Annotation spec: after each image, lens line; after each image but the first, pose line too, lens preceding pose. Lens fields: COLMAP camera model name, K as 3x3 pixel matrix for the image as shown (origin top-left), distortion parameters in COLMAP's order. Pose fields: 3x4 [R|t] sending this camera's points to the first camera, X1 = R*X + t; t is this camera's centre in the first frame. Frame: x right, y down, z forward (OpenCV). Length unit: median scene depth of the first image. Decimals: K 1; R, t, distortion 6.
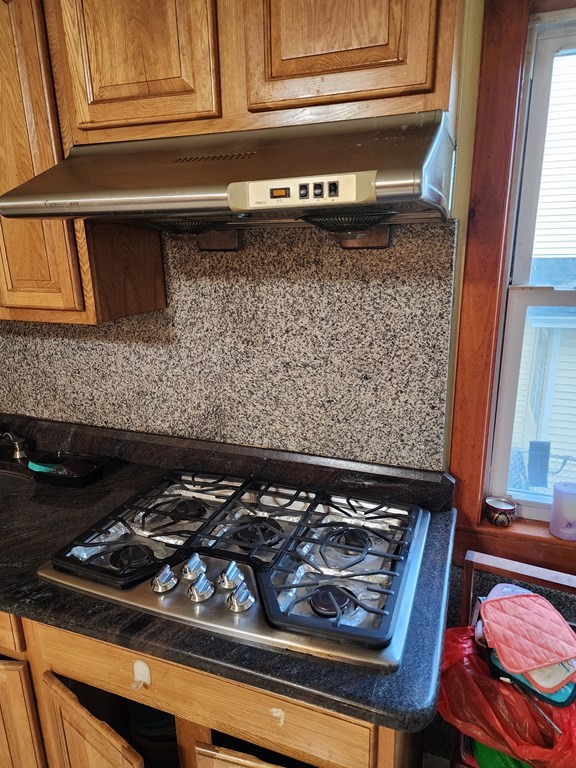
lens RADIAL K [[516.6, 0, 293.7], [0, 516.6, 388.6], [0, 0, 1]] dist [0.071641, -0.042606]
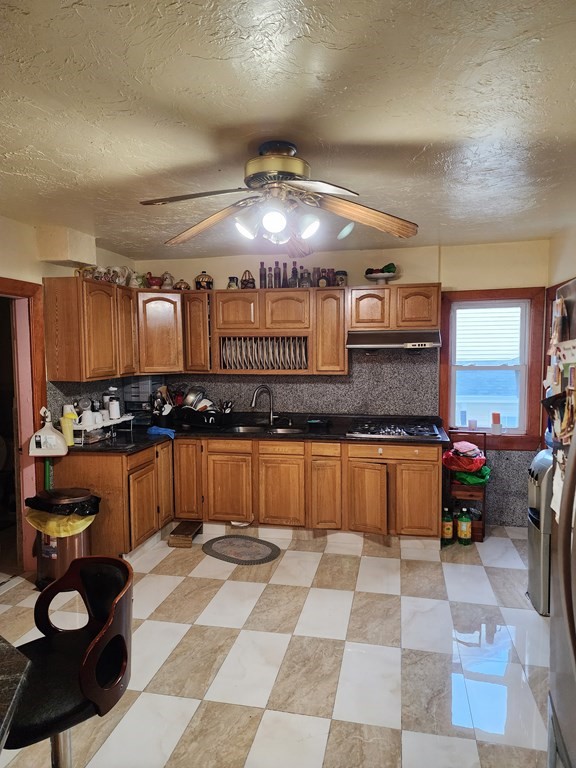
lens RADIAL K [[516.6, 0, 293.7], [0, 516.6, 382.3], [0, 0, 1]] dist [0.071641, -0.042606]
pose [[0.988990, -0.003375, 0.147945, -1.153510], [0.033230, 0.979273, -0.199801, 0.580640], [-0.144204, 0.202517, 0.968603, -2.218045]]
